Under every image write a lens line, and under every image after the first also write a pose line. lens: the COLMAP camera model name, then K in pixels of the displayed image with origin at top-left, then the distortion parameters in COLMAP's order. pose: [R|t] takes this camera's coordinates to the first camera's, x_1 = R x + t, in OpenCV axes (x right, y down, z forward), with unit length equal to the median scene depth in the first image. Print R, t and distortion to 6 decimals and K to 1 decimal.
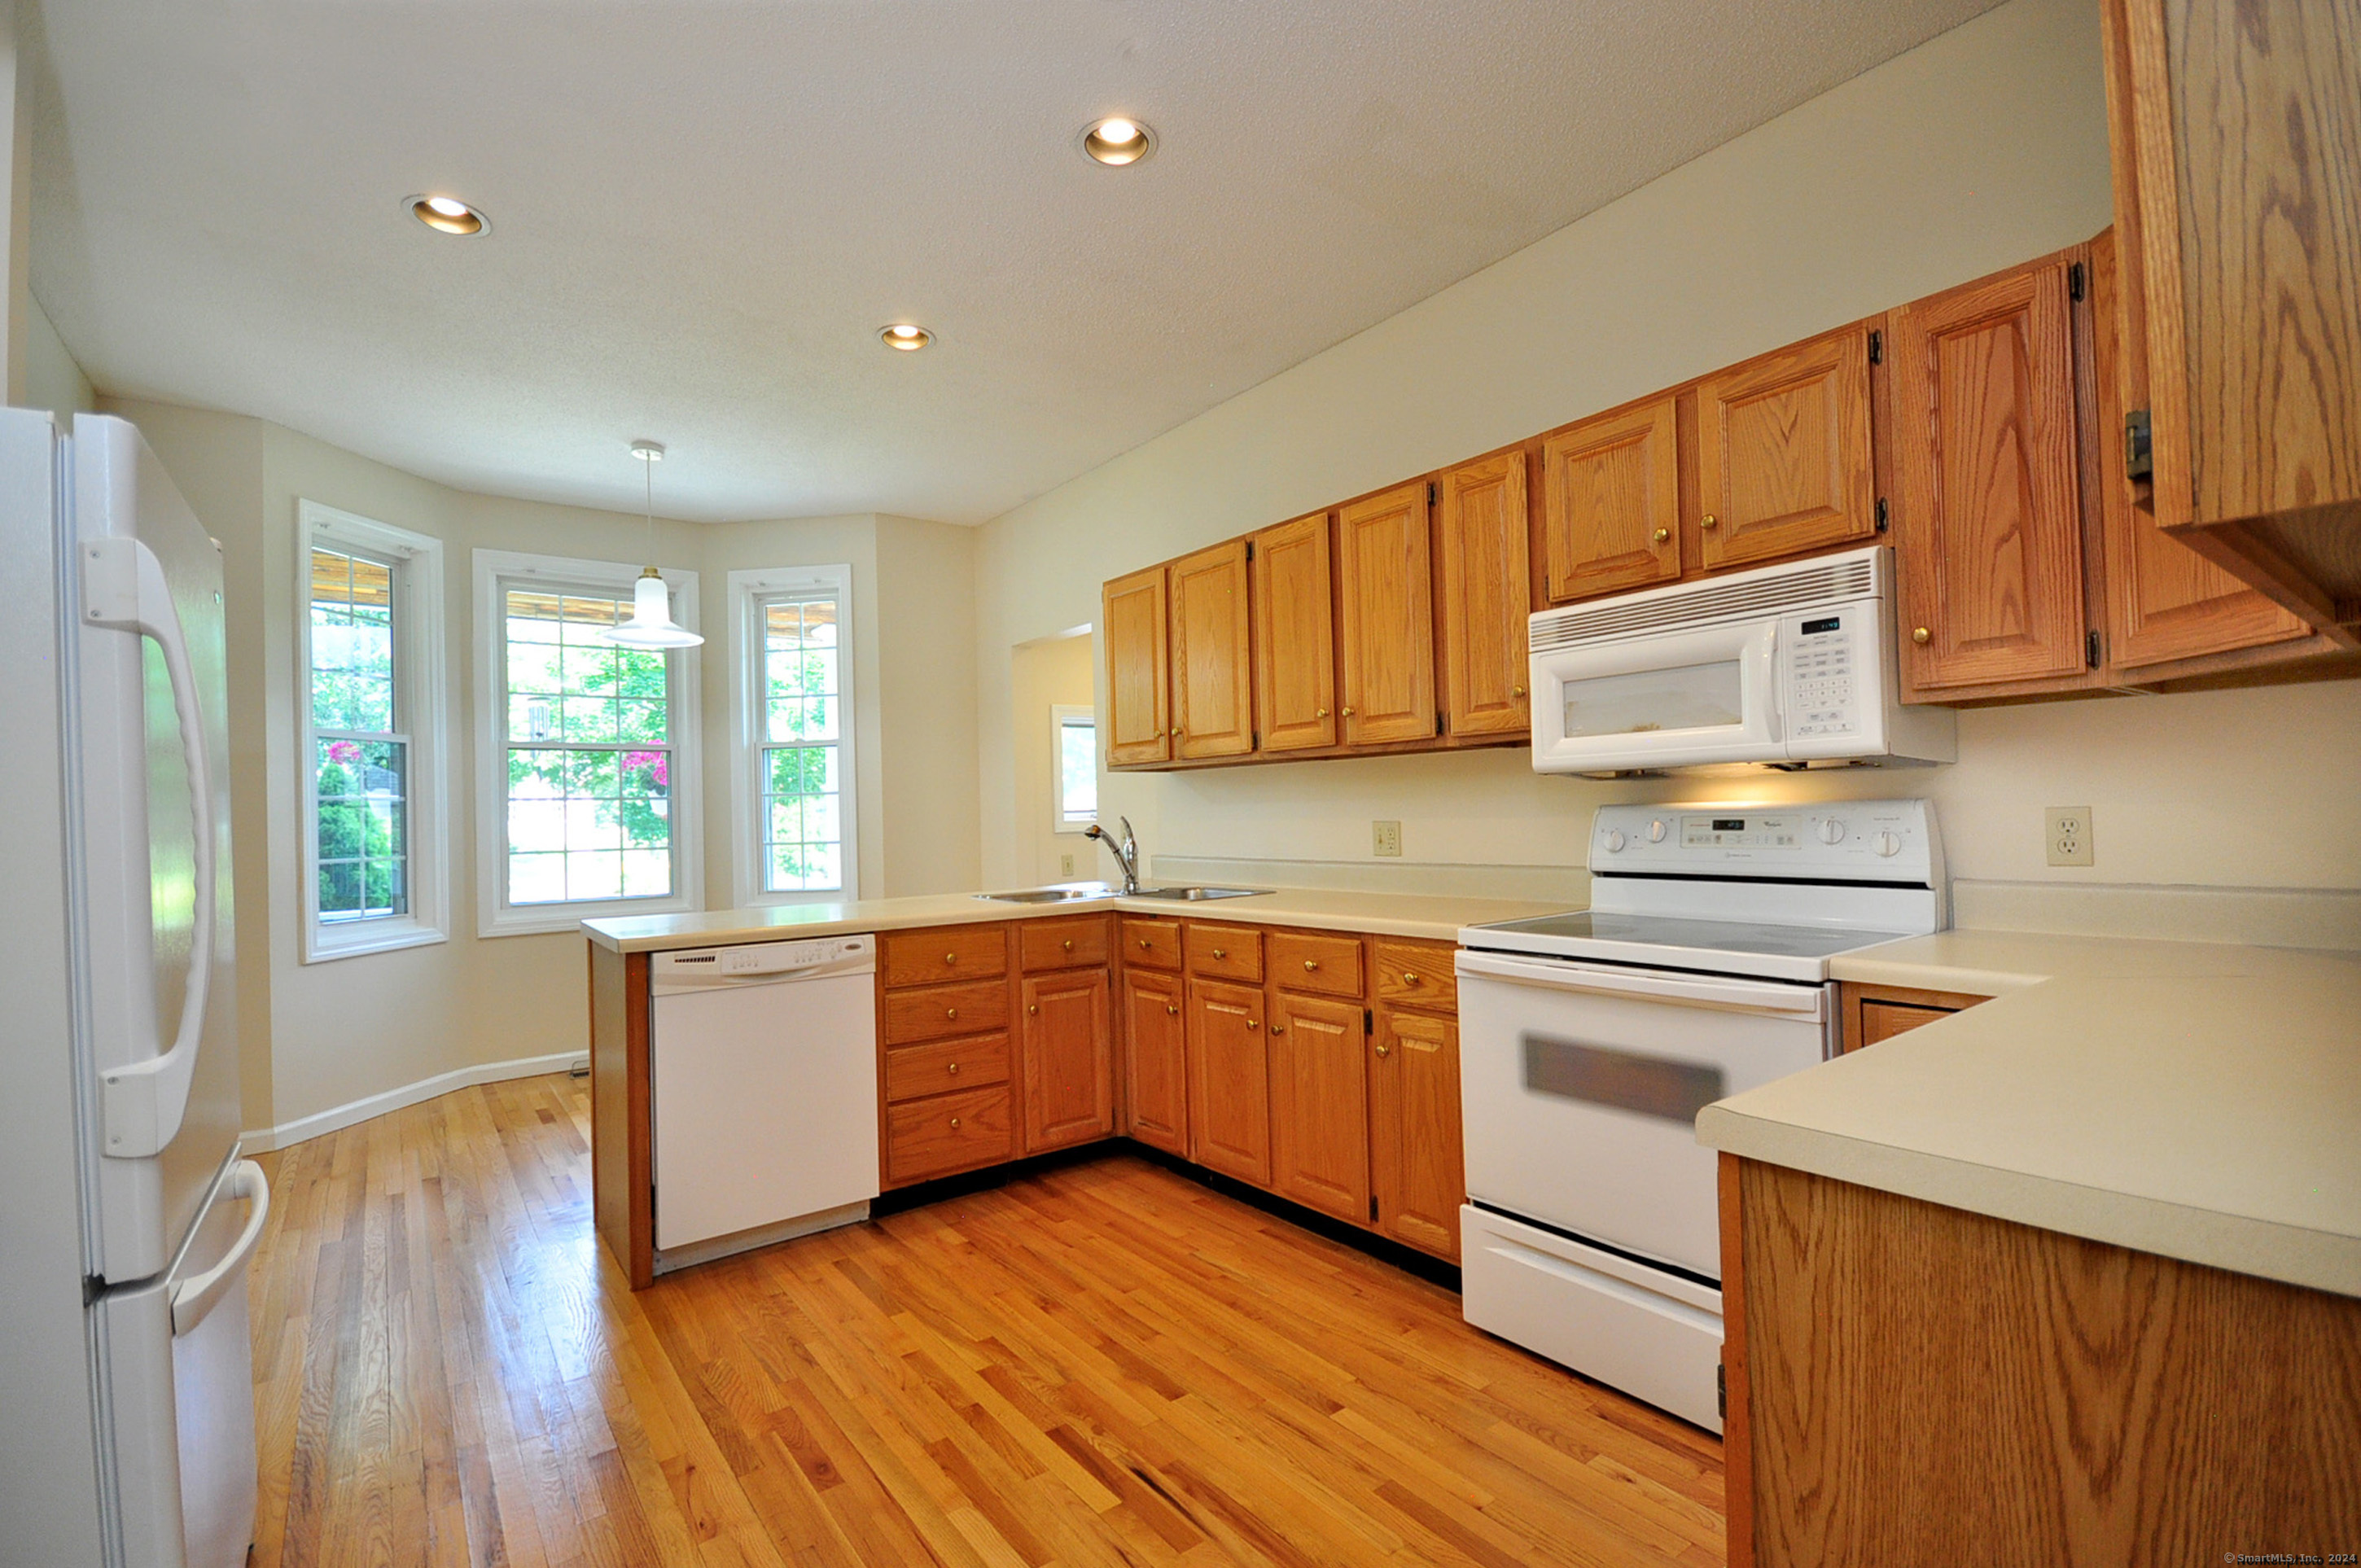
lens RADIAL K [[1047.0, 0, 1174.2], [0, 1047.0, 793.0], [0, 0, 1]] dist [0.000118, -0.000006]
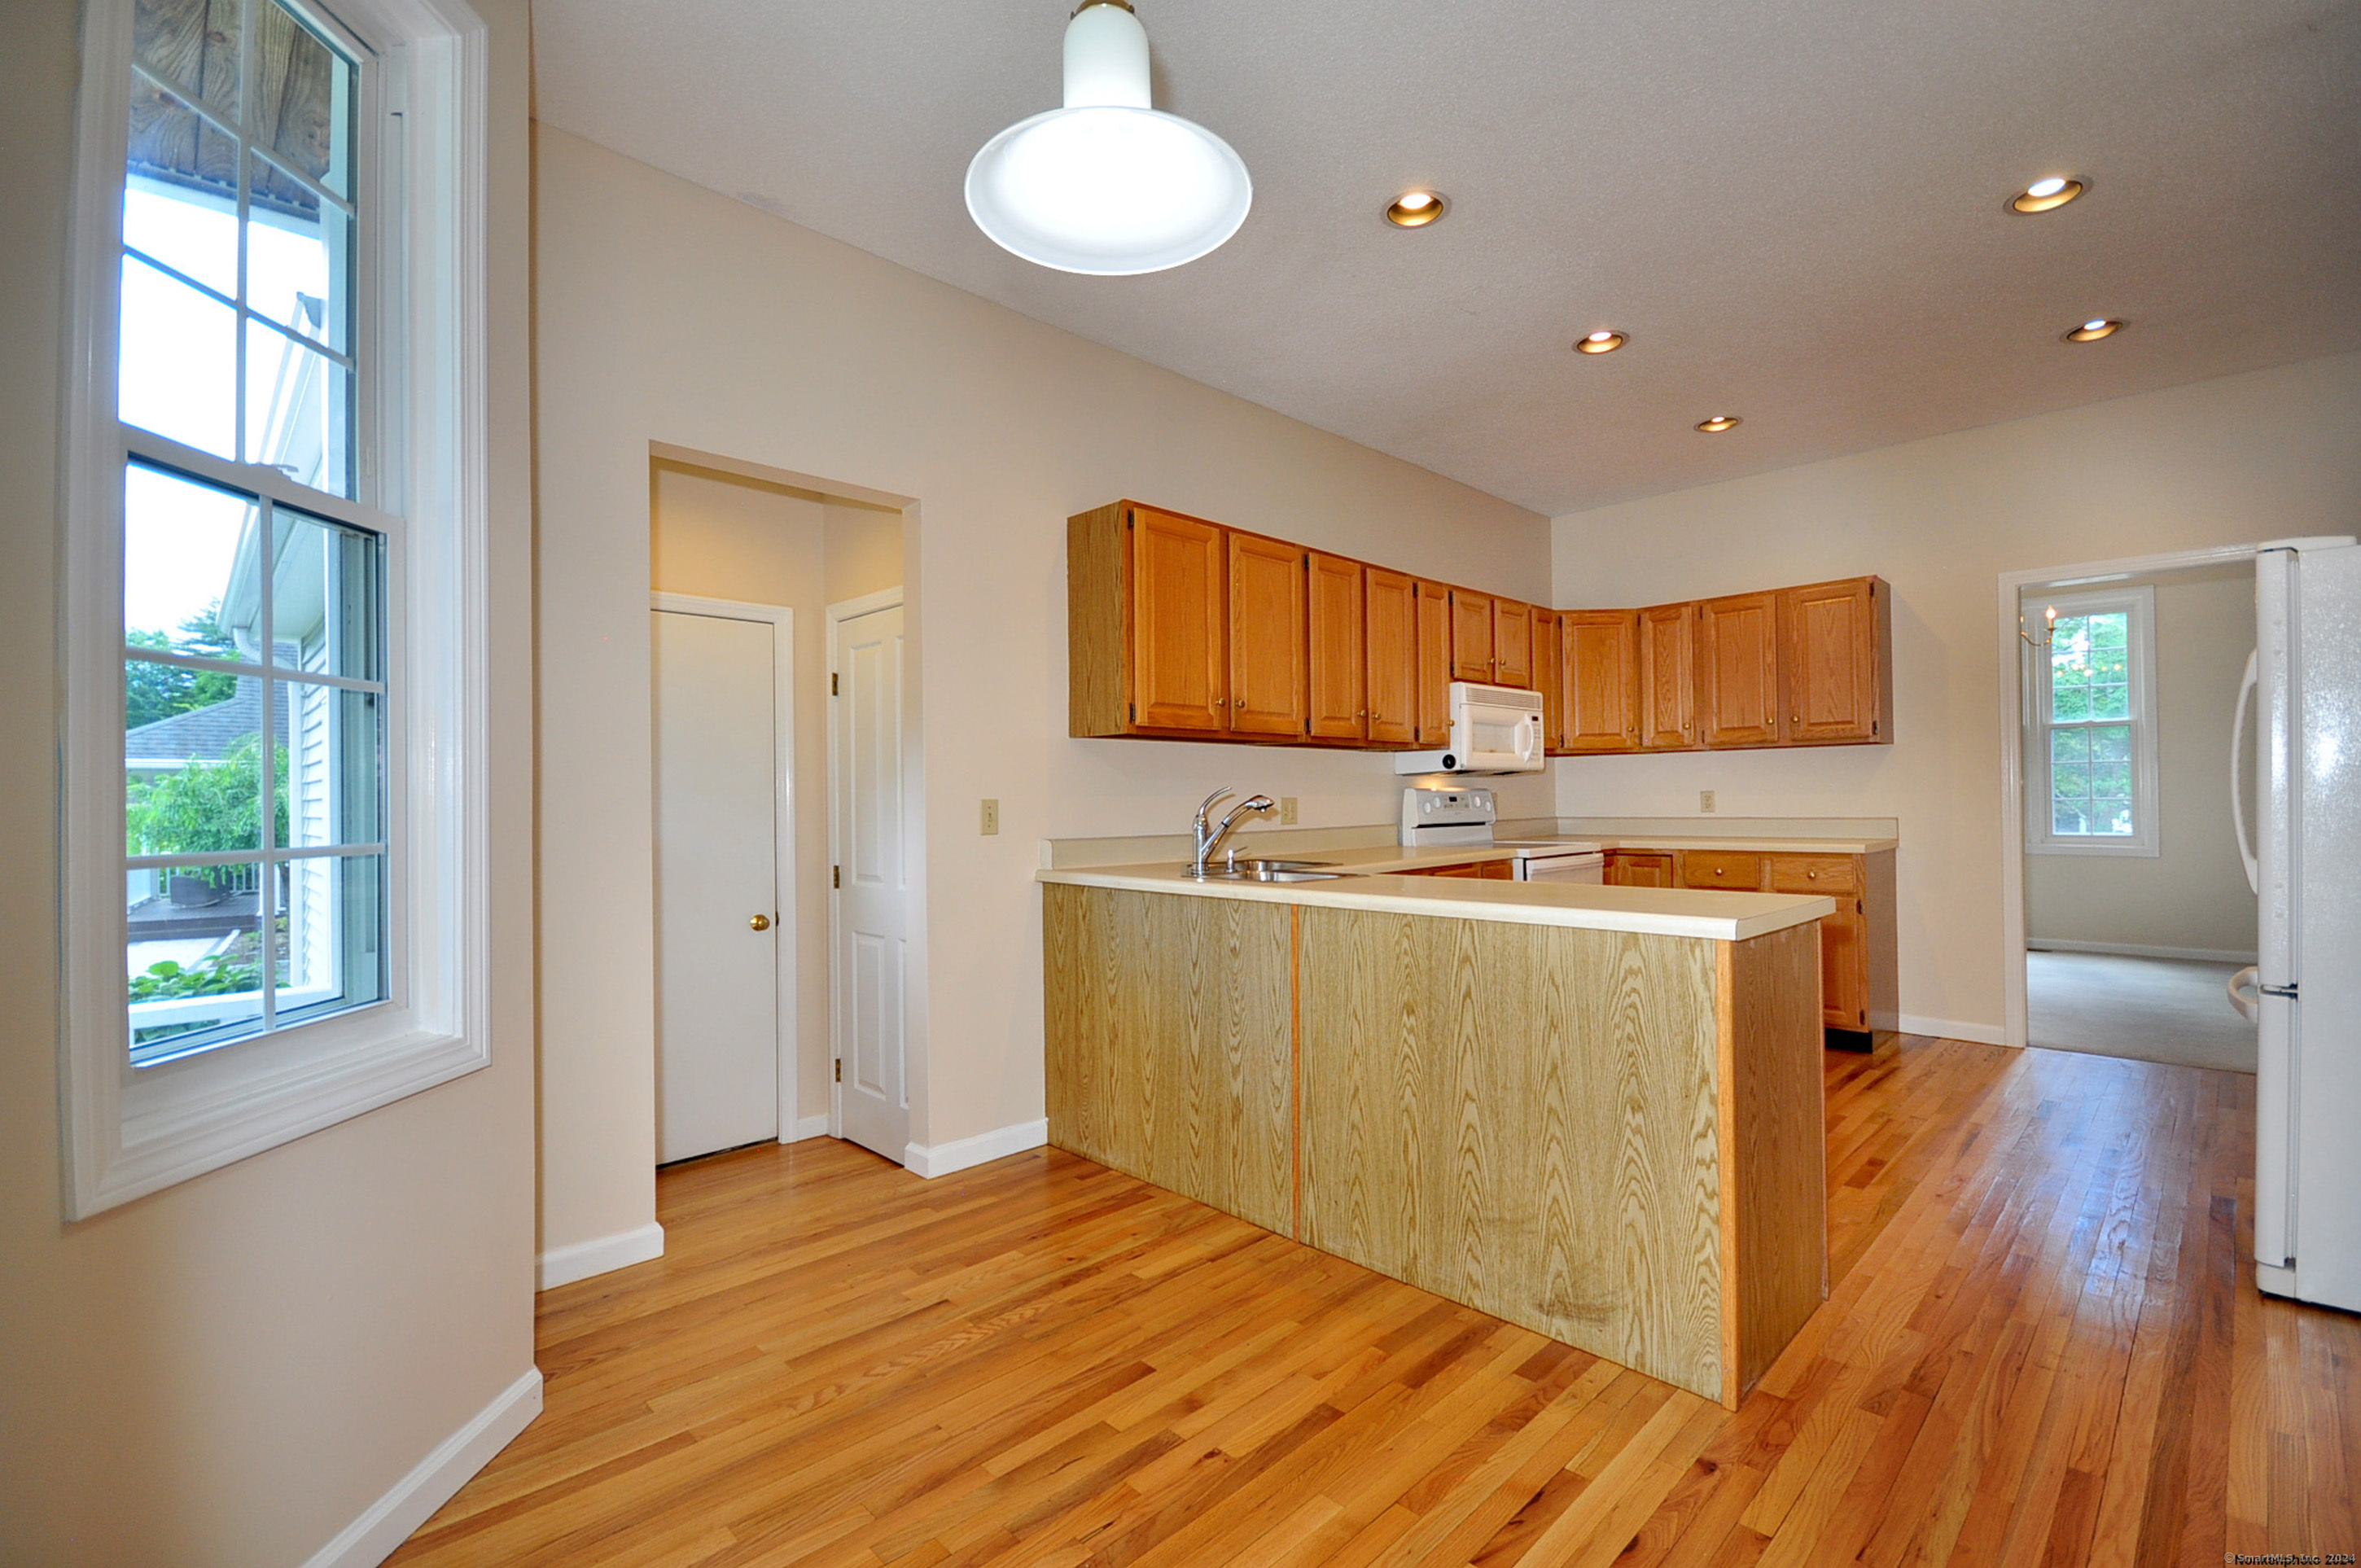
lens RADIAL K [[1034.4, 0, 1168.7], [0, 1034.4, 791.8], [0, 0, 1]] dist [0.013038, -0.009325]
pose [[-0.124515, 0.037427, 0.991512, -1.426778], [0.000951, 0.999292, -0.037601, 0.090705], [-0.992217, -0.003739, -0.124463, 1.784058]]
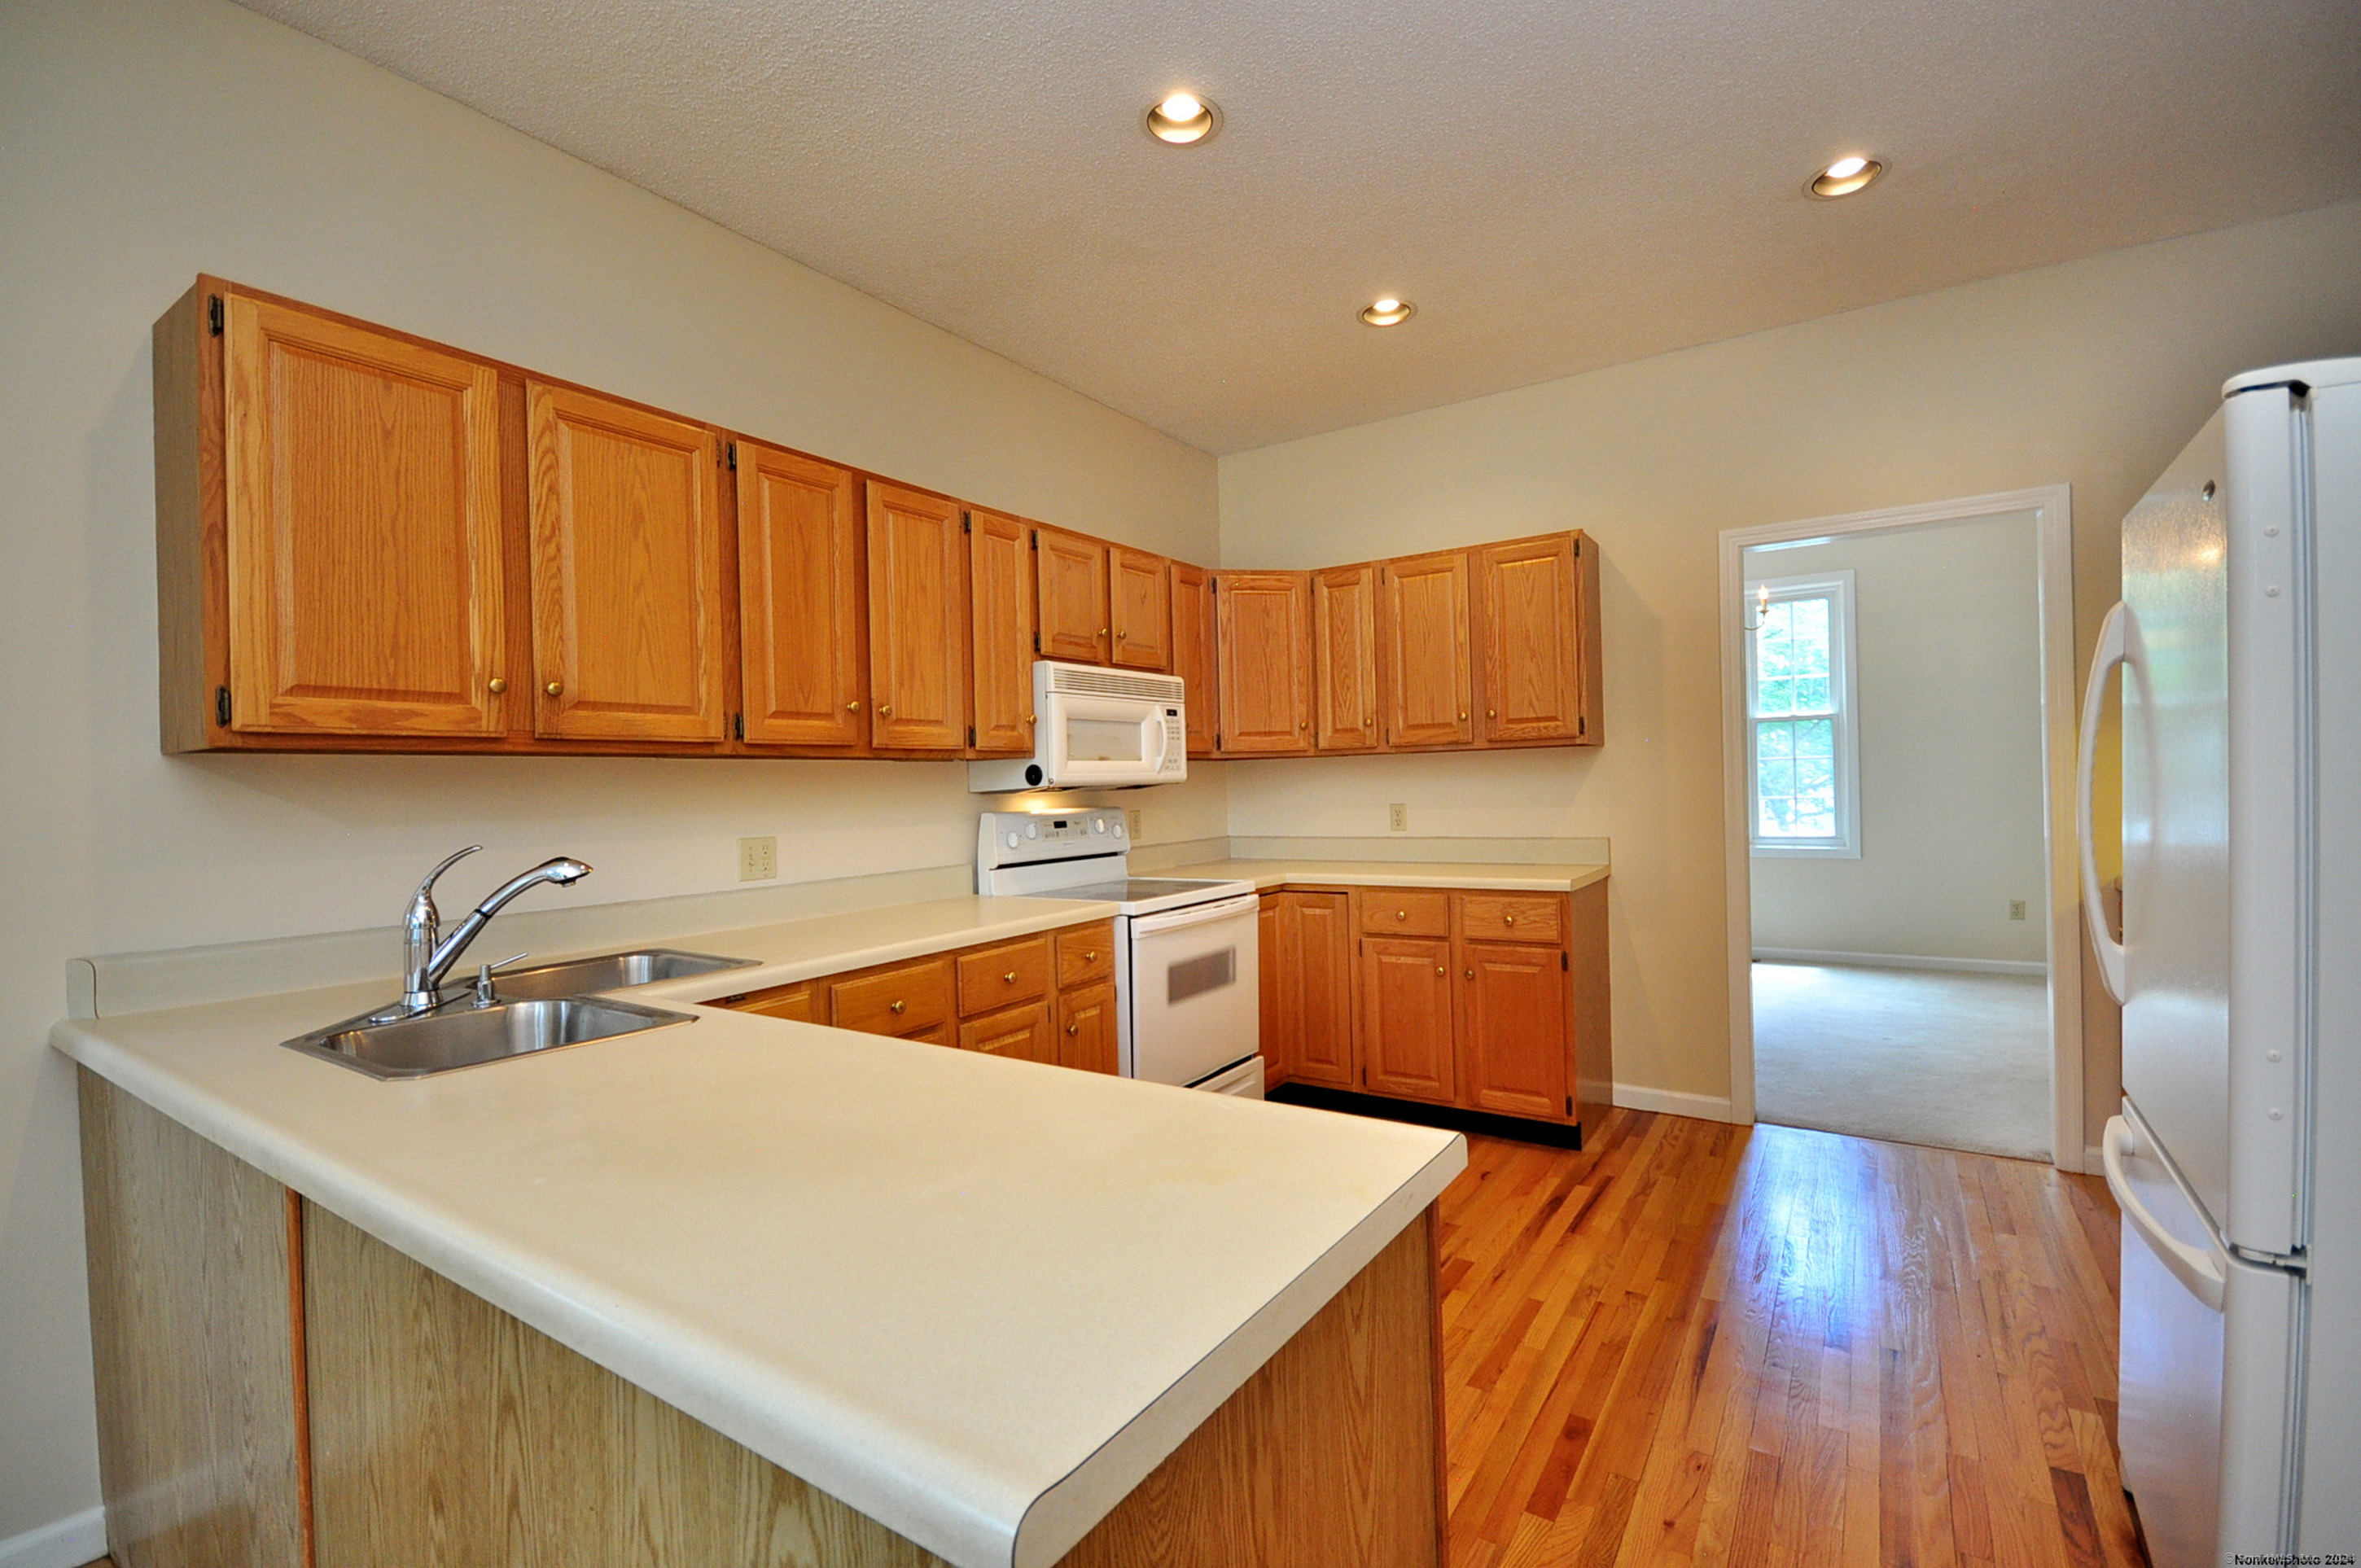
lens RADIAL K [[1045.6, 0, 1149.8], [0, 1045.6, 793.6], [0, 0, 1]] dist [-0.002122, -0.000143]
pose [[-0.311559, 0.029724, 0.949762, -0.928363], [0.020703, 0.999486, -0.024489, 0.024539], [-0.950001, 0.012033, -0.312014, 1.318897]]
